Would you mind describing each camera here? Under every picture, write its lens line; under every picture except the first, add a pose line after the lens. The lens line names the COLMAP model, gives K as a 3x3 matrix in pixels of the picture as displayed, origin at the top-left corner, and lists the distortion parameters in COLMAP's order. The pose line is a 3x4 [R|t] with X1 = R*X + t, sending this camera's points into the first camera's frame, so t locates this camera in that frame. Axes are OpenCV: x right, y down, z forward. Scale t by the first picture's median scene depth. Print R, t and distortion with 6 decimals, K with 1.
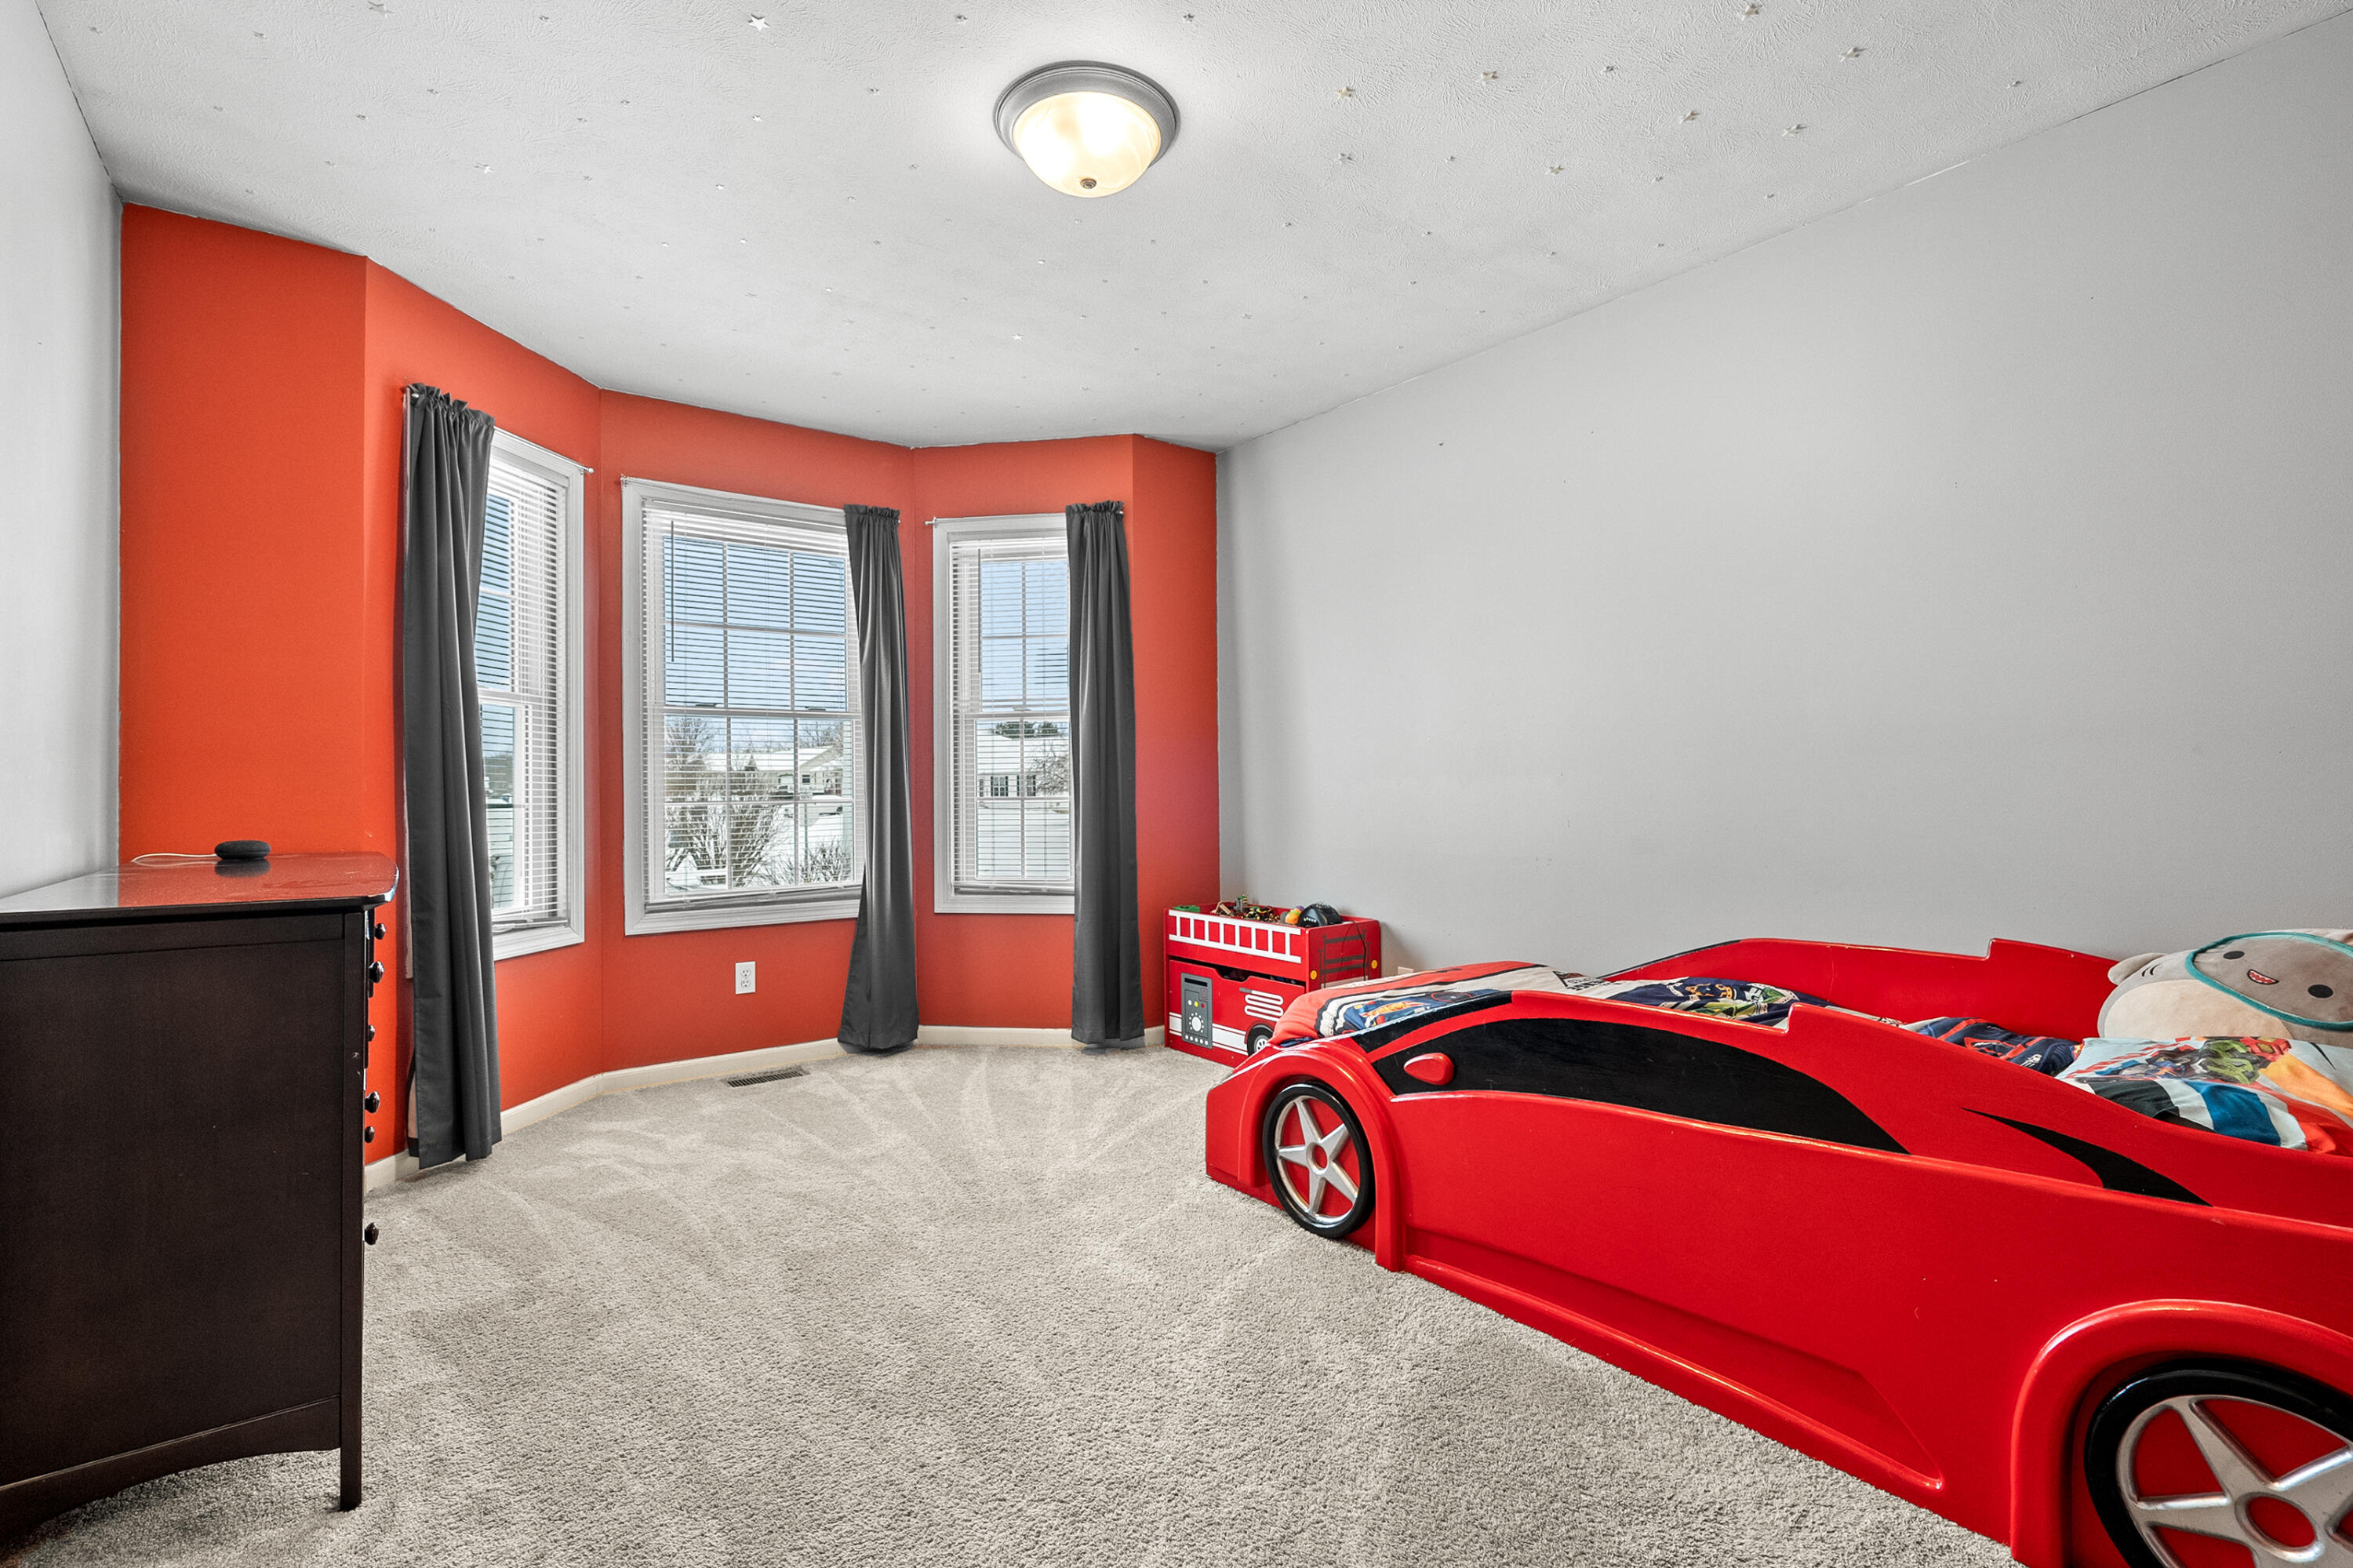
lens RADIAL K [[1065.8, 0, 1180.0], [0, 1065.8, 784.8], [0, 0, 1]] dist [-0.008790, 0.001851]
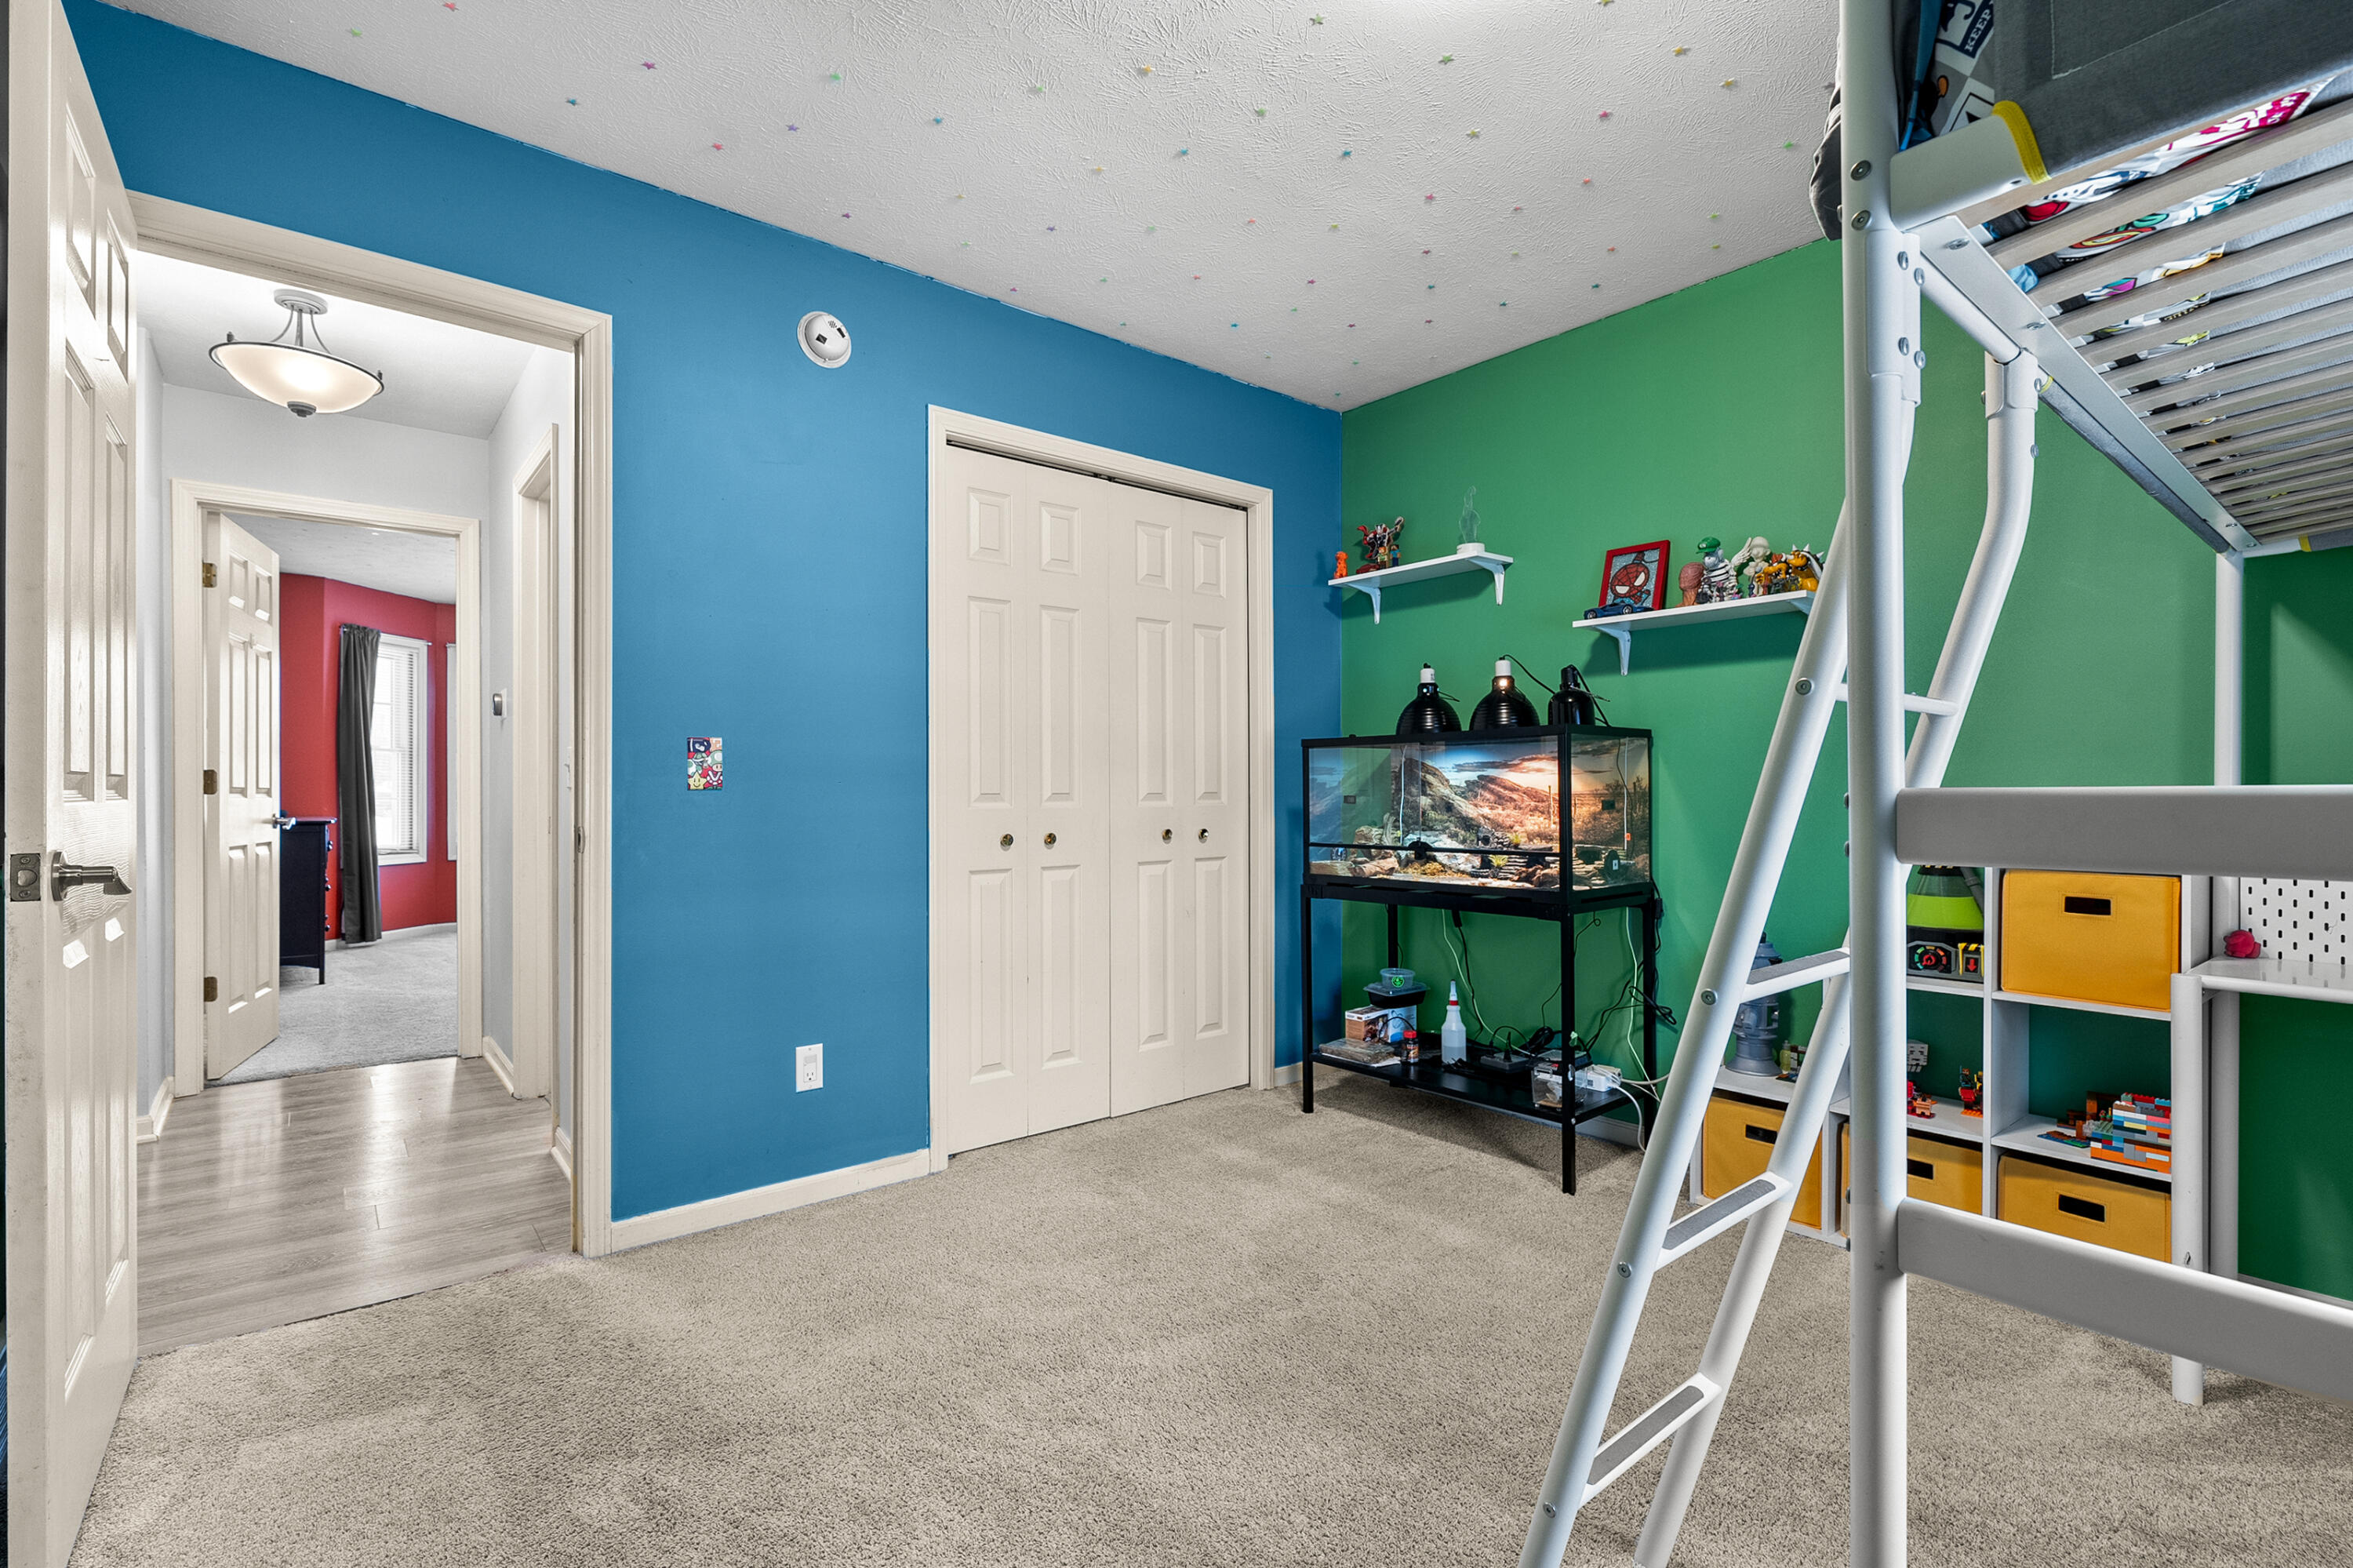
lens RADIAL K [[1065.8, 0, 1178.4], [0, 1065.8, 793.2], [0, 0, 1]] dist [-0.008790, 0.001851]
pose [[0.999453, 0.004790, 0.032716, 1.104904], [-0.004935, 0.999978, 0.004374, -0.010788], [-0.032694, -0.004533, 0.999455, -1.484399]]
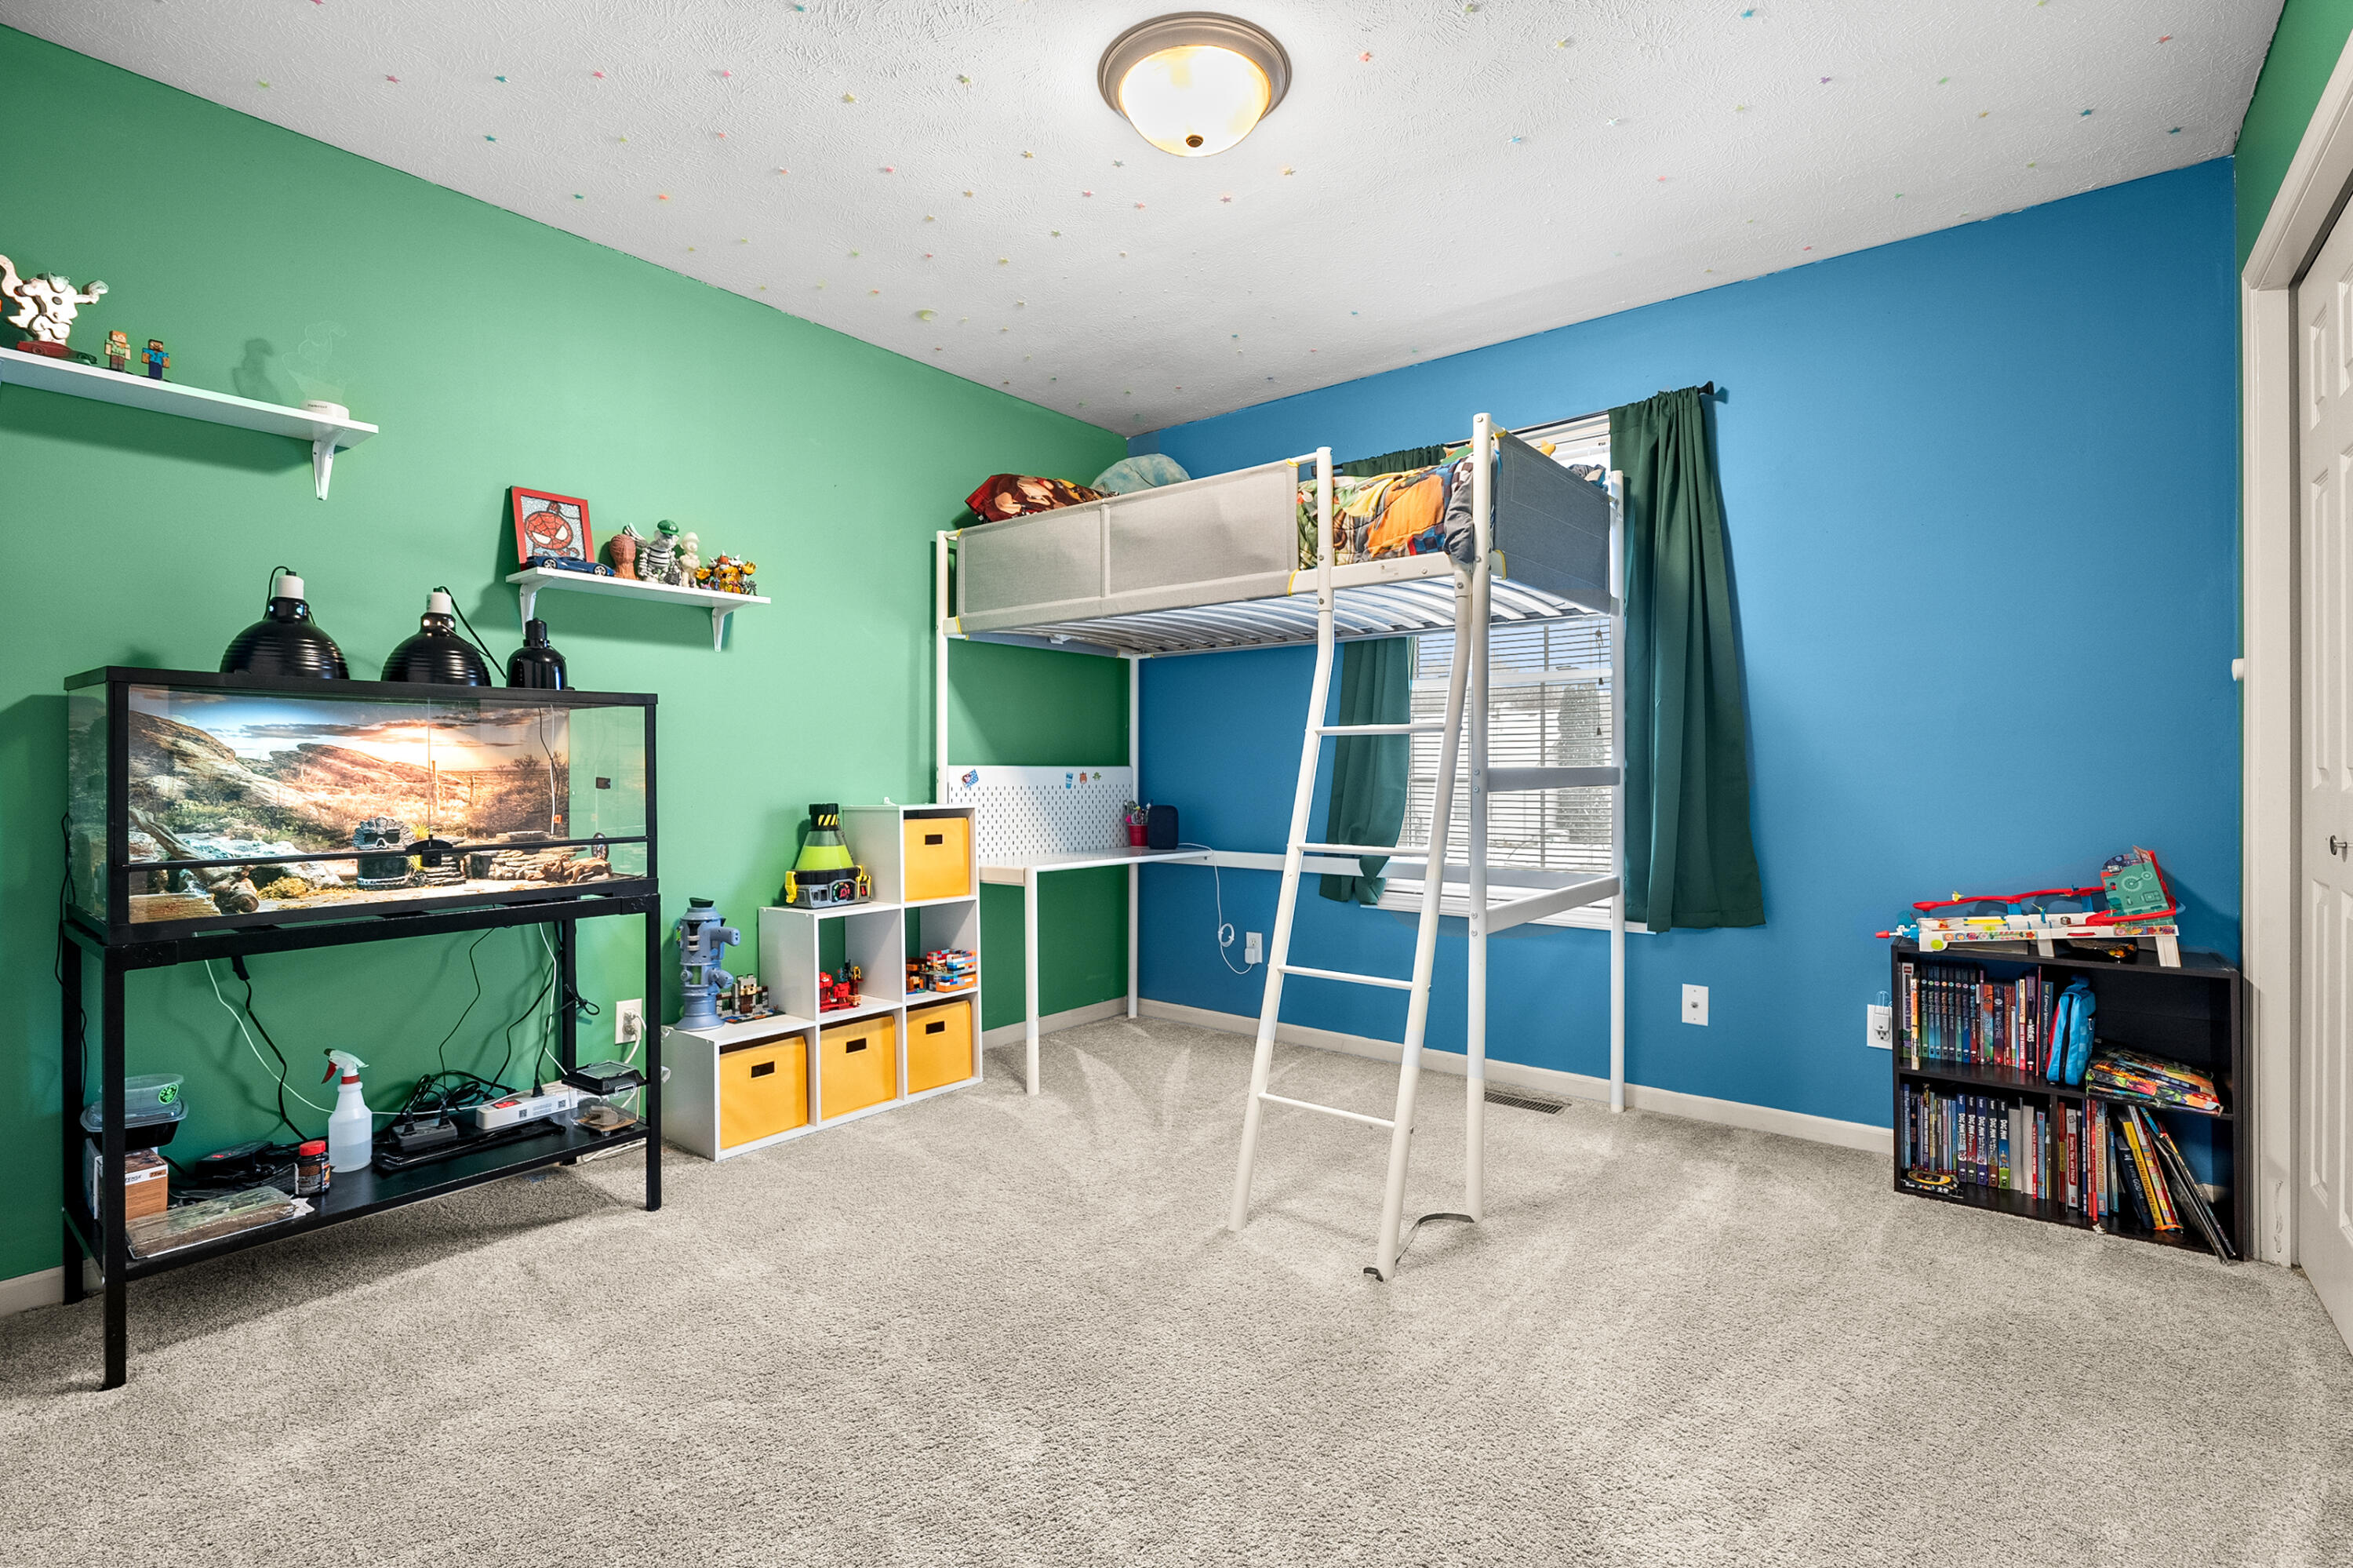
lens RADIAL K [[1065.8, 0, 1167.2], [0, 1065.8, 766.7], [0, 0, 1]] dist [-0.008790, 0.001851]
pose [[-0.238492, 0.010201, 0.971091, -1.399902], [0.000540, 0.999946, -0.010371, 0.031196], [-0.971144, -0.001949, -0.238485, 1.828661]]
